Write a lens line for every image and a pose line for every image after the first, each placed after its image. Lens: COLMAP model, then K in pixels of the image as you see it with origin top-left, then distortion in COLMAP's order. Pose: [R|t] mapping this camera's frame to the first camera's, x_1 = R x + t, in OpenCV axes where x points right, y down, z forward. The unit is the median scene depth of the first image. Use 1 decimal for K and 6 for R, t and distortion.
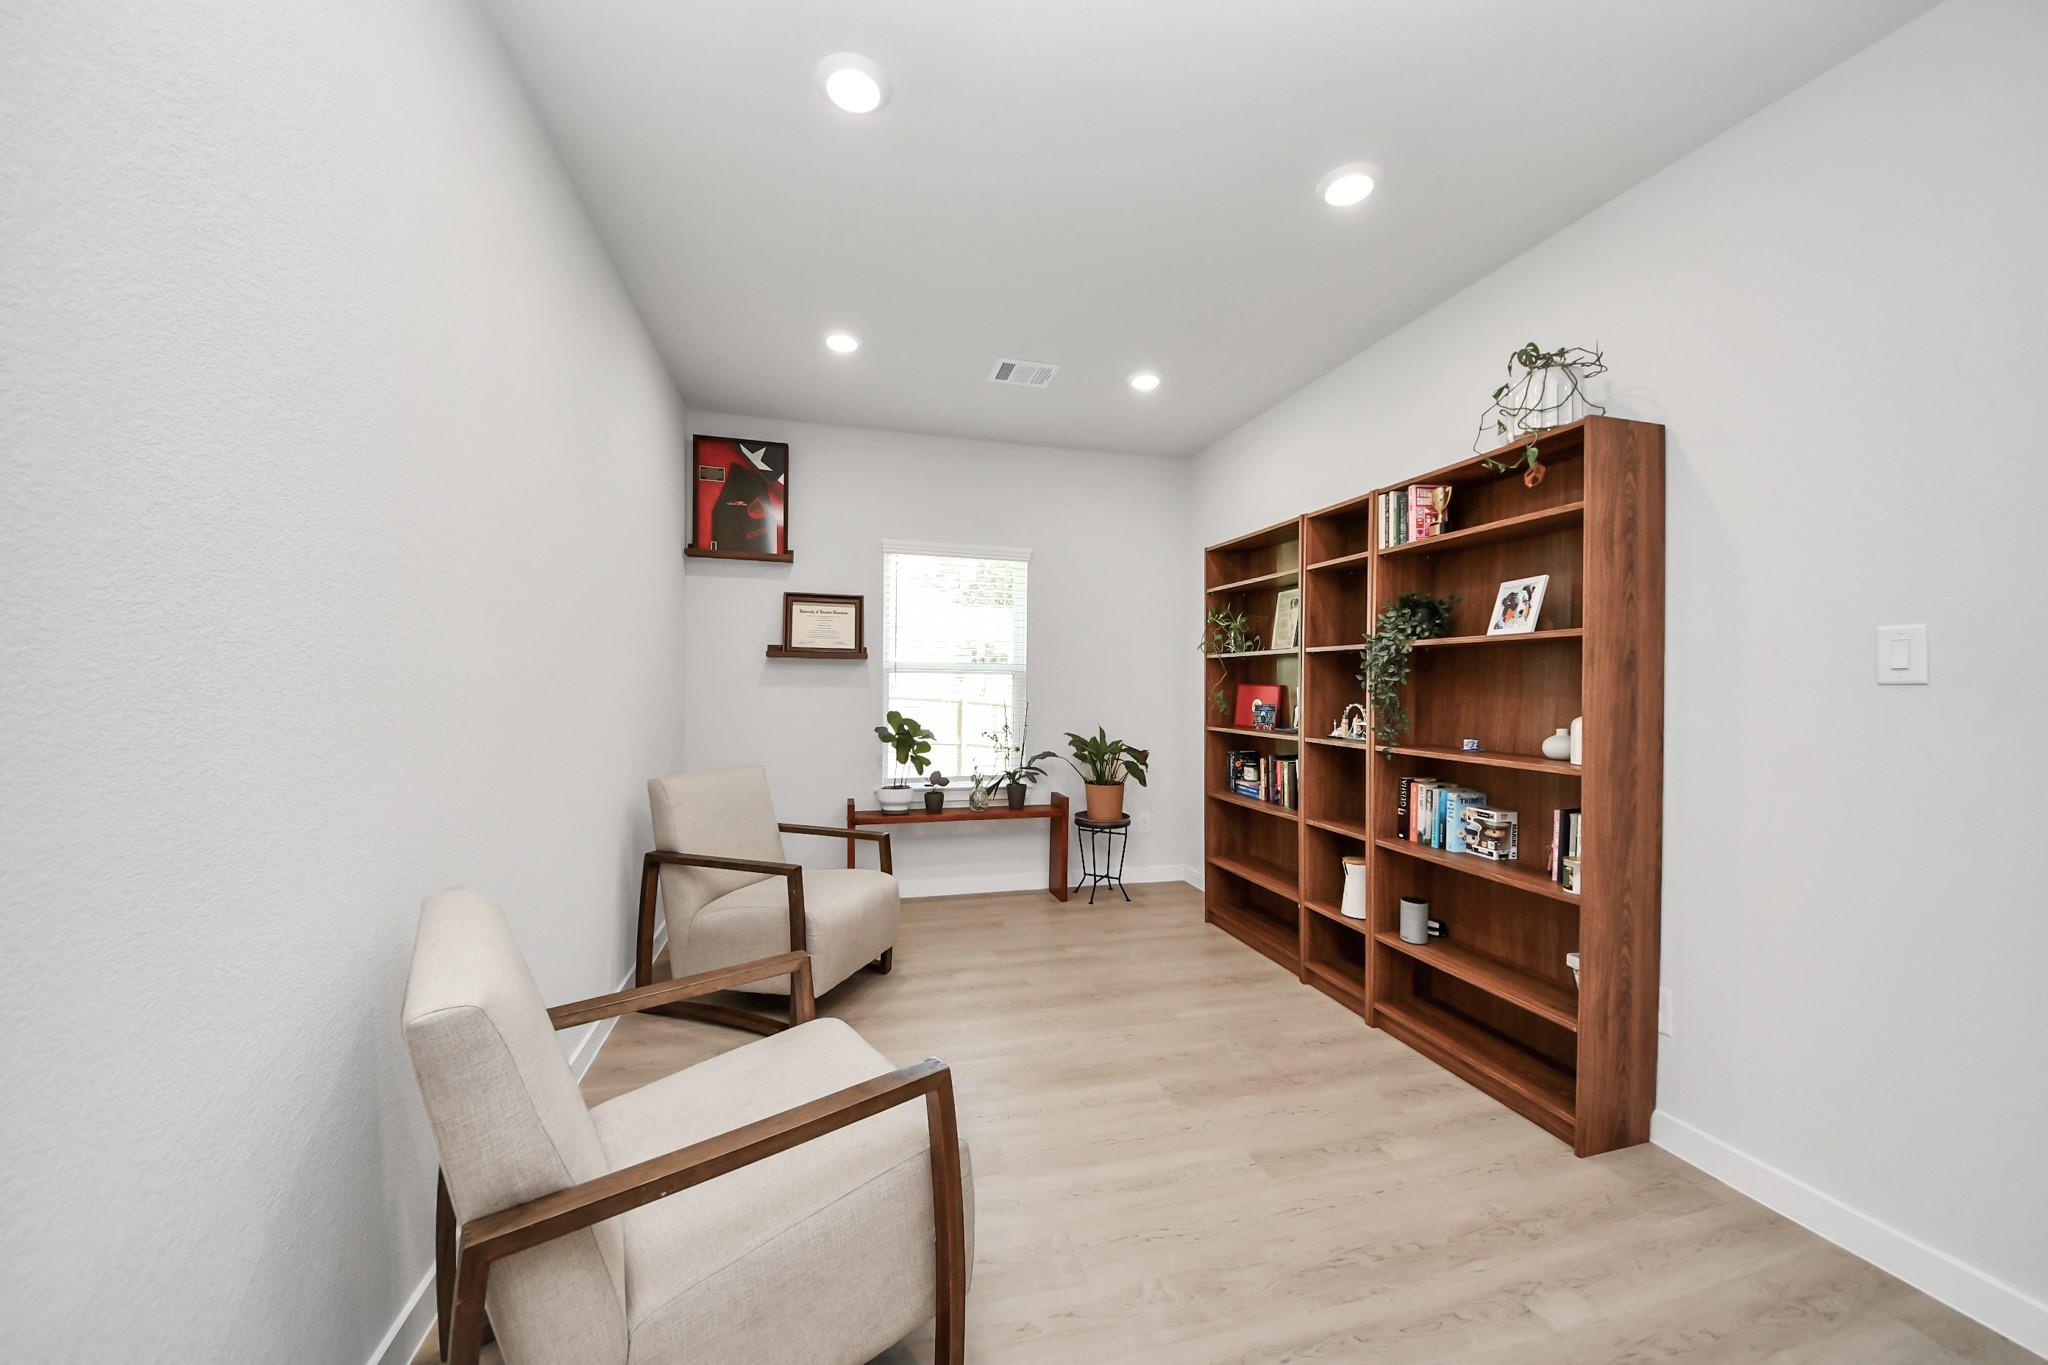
lens RADIAL K [[734.2, 0, 1019.8], [0, 734.2, 683.1], [0, 0, 1]] dist [0.029179, -0.020855]
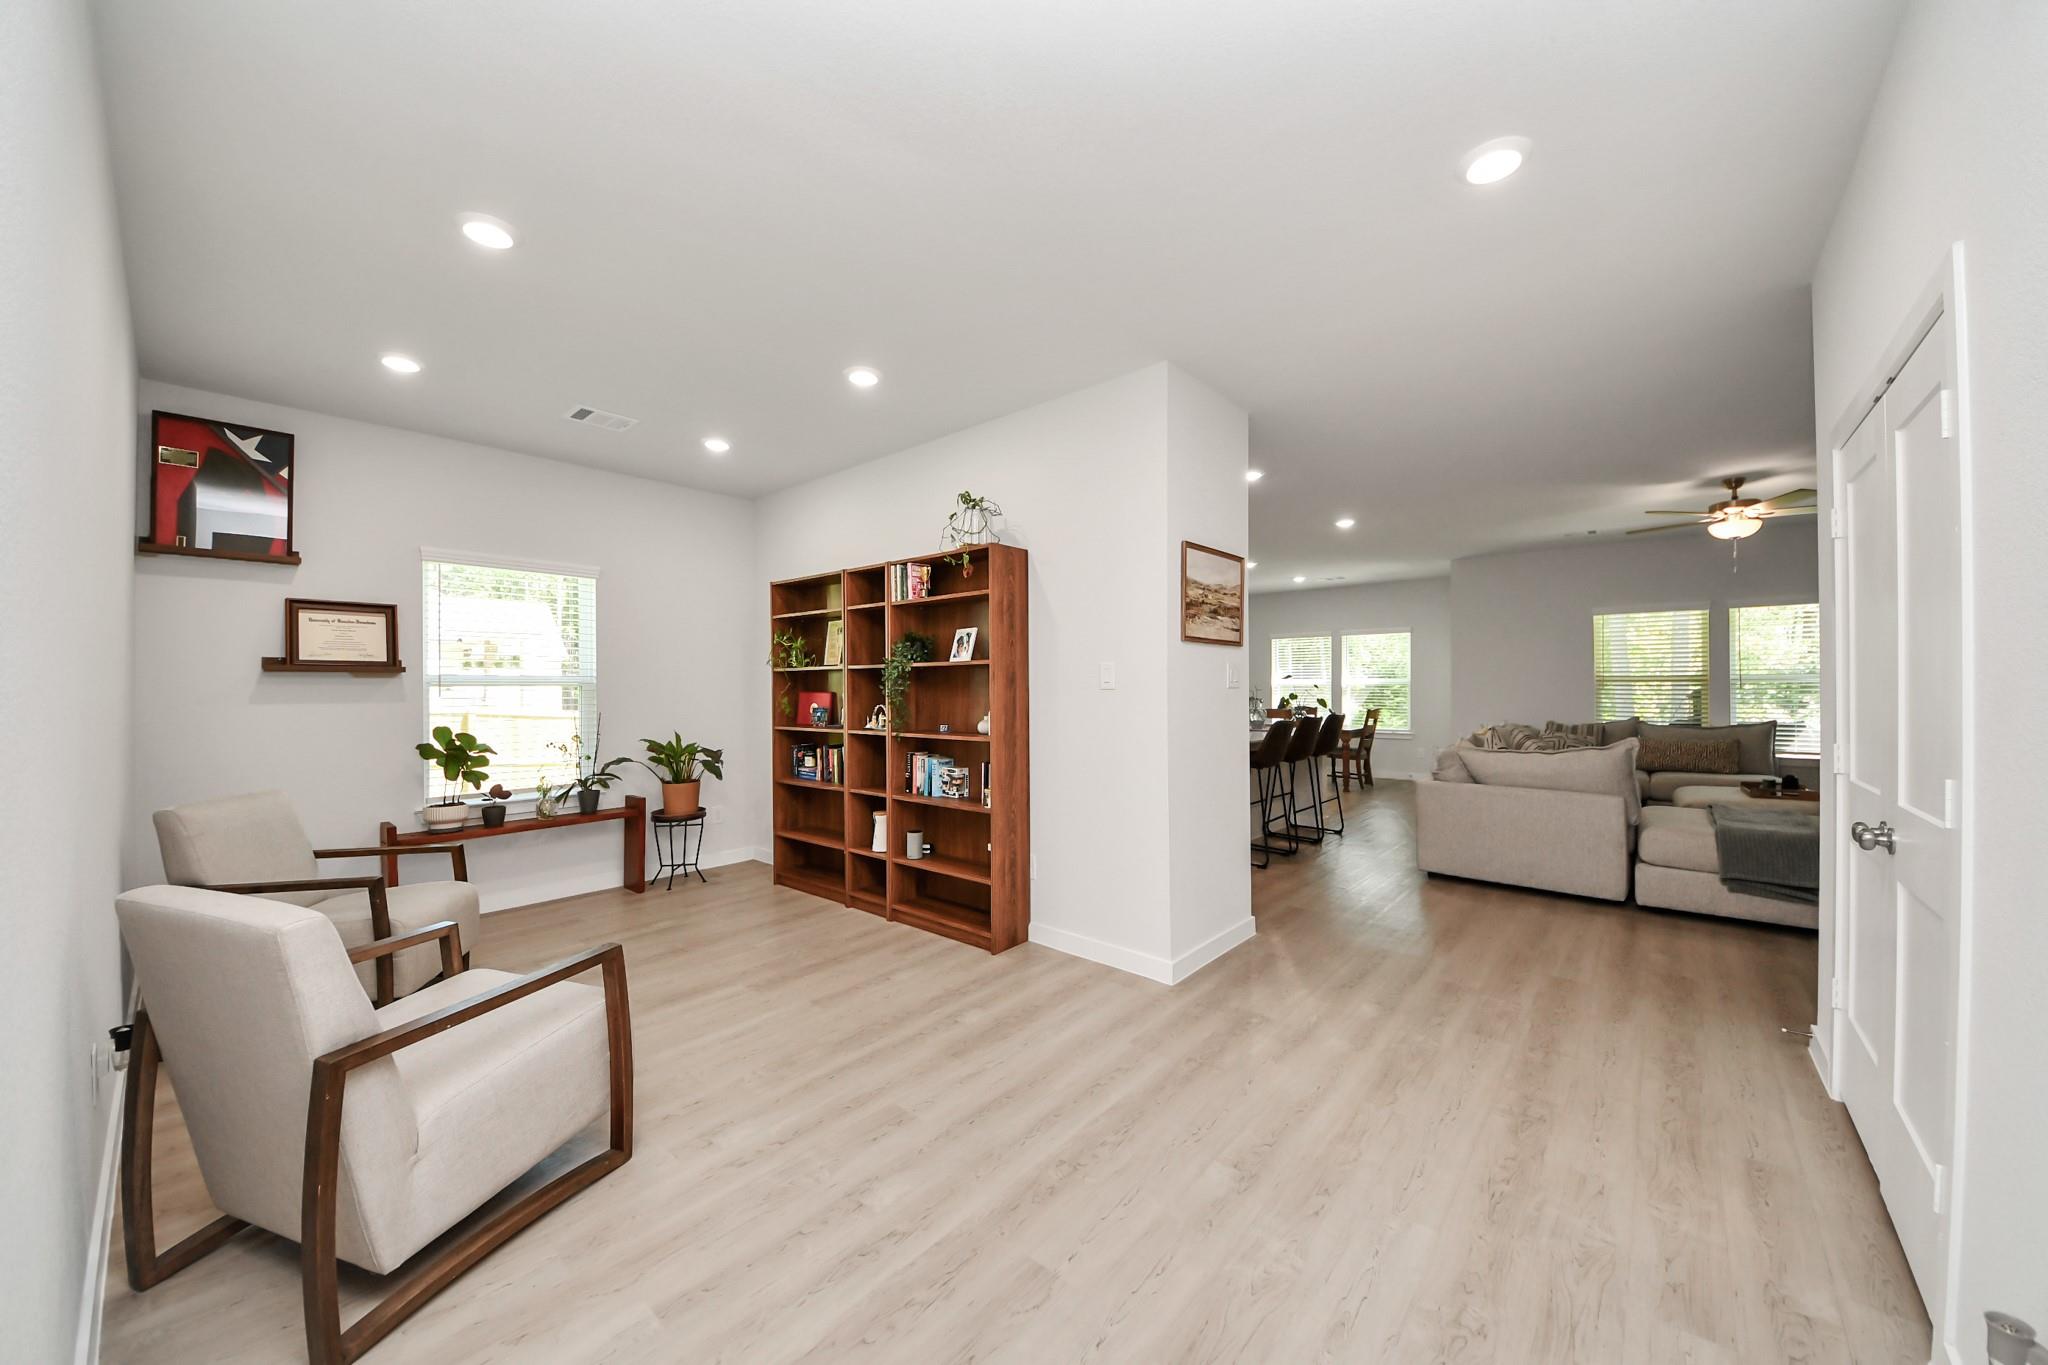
lens RADIAL K [[734.2, 0, 1019.8], [0, 734.2, 683.1], [0, 0, 1]] dist [0.029179, -0.020855]
pose [[0.836440, -0.012976, 0.547906, -0.097962], [0.015309, 0.999883, 0.000309, -0.010378], [-0.547845, 0.008129, 0.836540, -0.329649]]
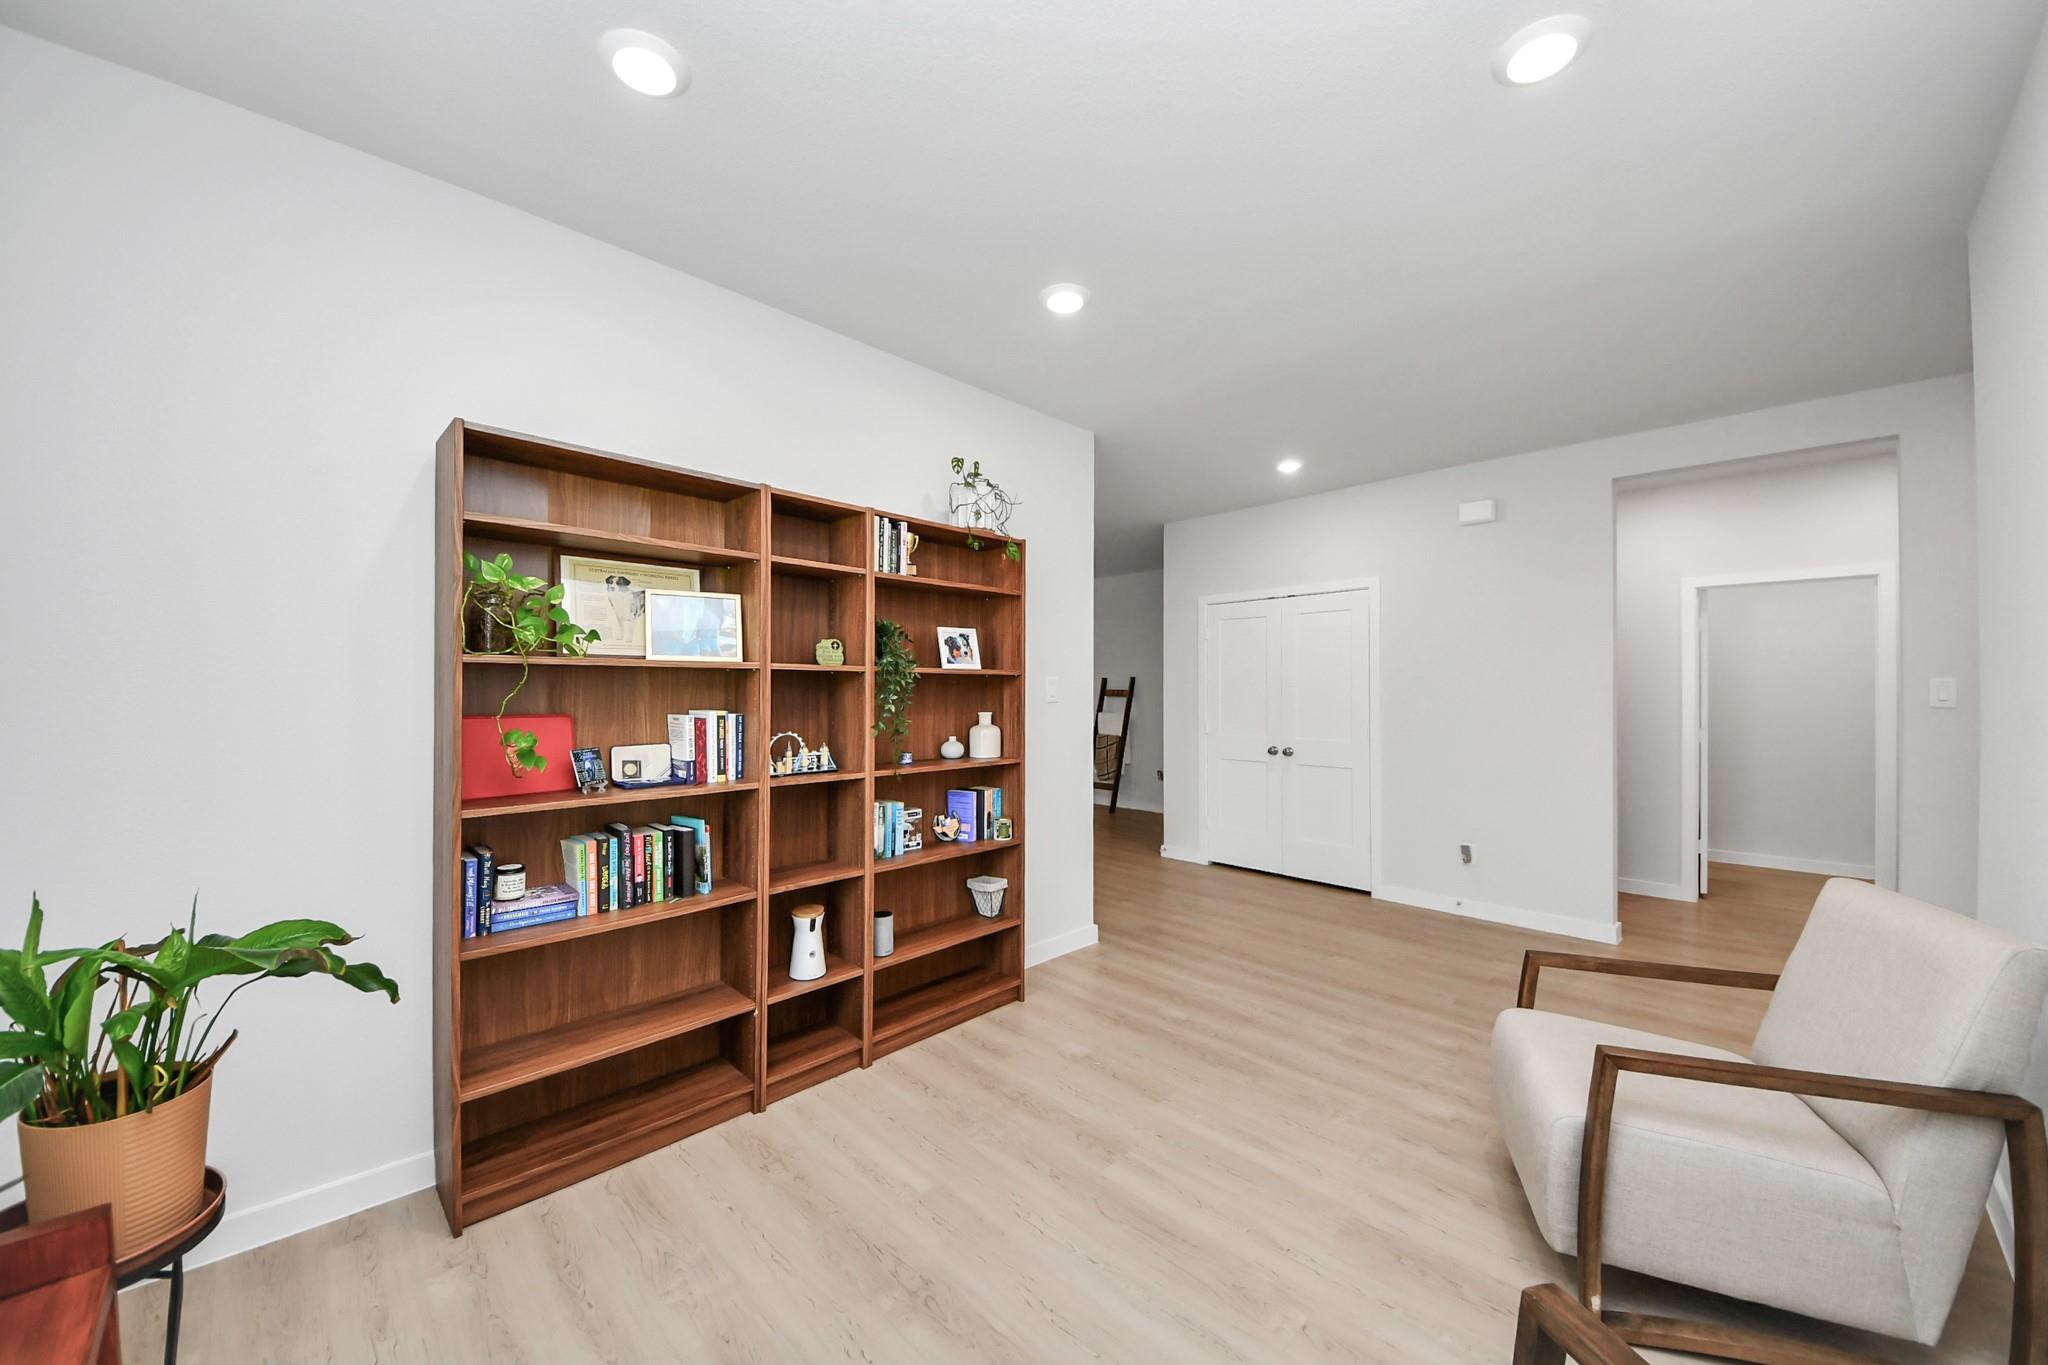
lens RADIAL K [[734.2, 0, 1019.8], [0, 734.2, 683.1], [0, 0, 1]] dist [0.029179, -0.020855]
pose [[-0.498001, -0.001971, 0.867174, -0.383228], [-0.007988, 0.999965, -0.002315, -0.027063], [-0.867139, -0.008080, -0.498000, 1.107640]]
